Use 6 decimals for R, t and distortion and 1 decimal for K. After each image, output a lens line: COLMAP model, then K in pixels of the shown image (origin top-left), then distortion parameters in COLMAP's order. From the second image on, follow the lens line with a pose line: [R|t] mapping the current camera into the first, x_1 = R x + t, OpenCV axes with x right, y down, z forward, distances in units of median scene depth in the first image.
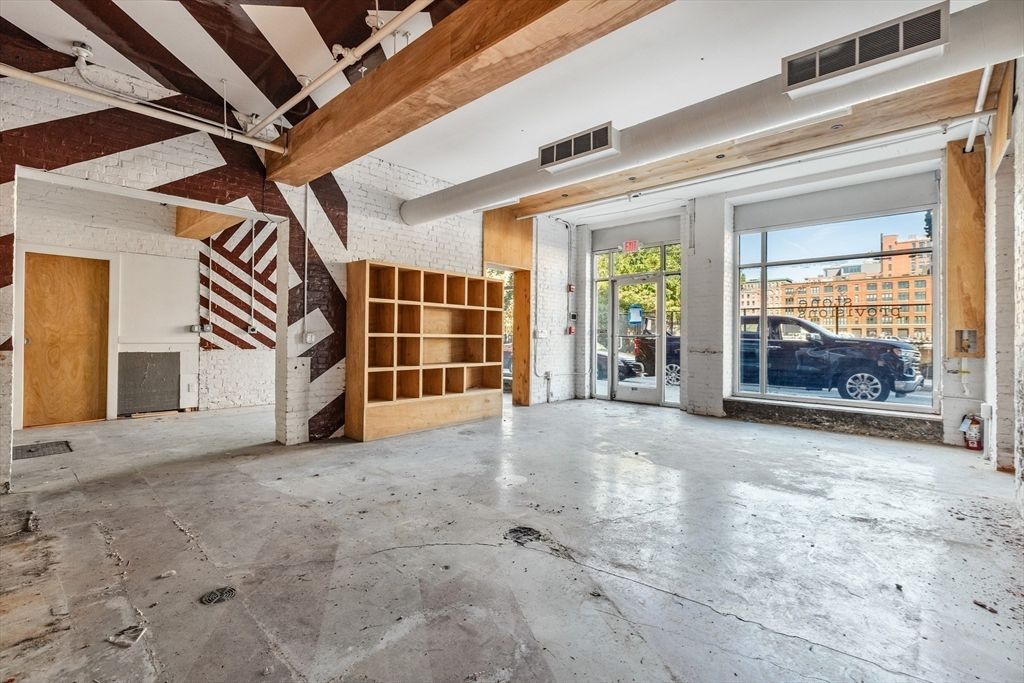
lens RADIAL K [[453.4, 0, 504.1], [0, 453.4, 336.4], [0, 0, 1]] dist [-0.000351, -0.000022]
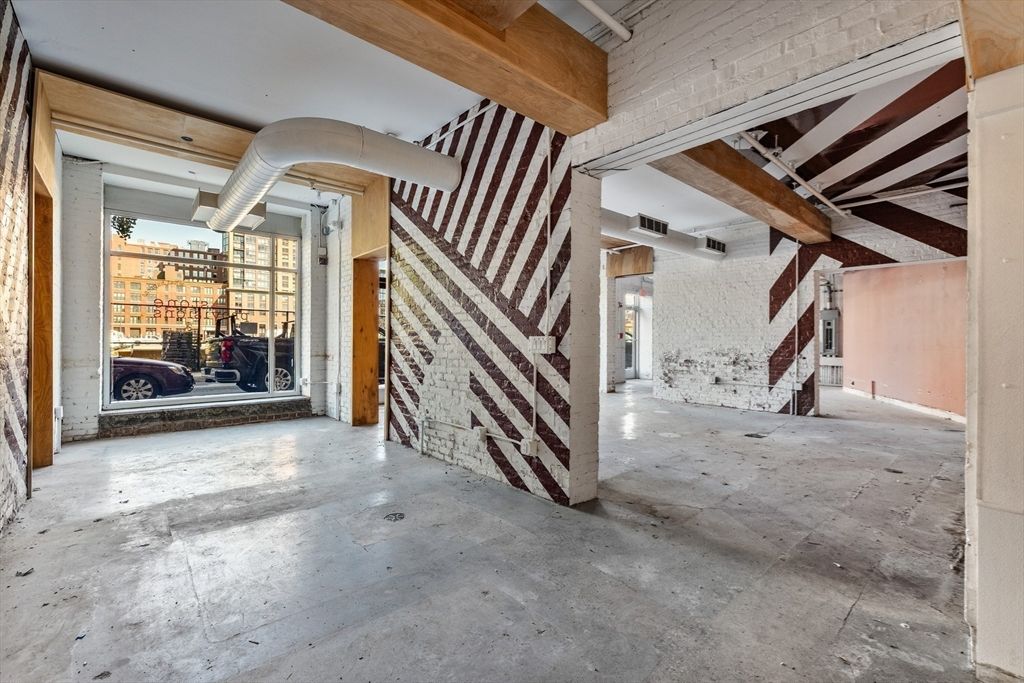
lens RADIAL K [[453.4, 0, 504.0], [0, 453.4, 343.3], [0, 0, 1]] dist [-0.000351, -0.000022]
pose [[0.111816, -0.012595, 0.993649, -0.124220], [-0.004991, 0.999900, 0.013236, -0.001115], [-0.993716, -0.006440, 0.111742, 0.109851]]
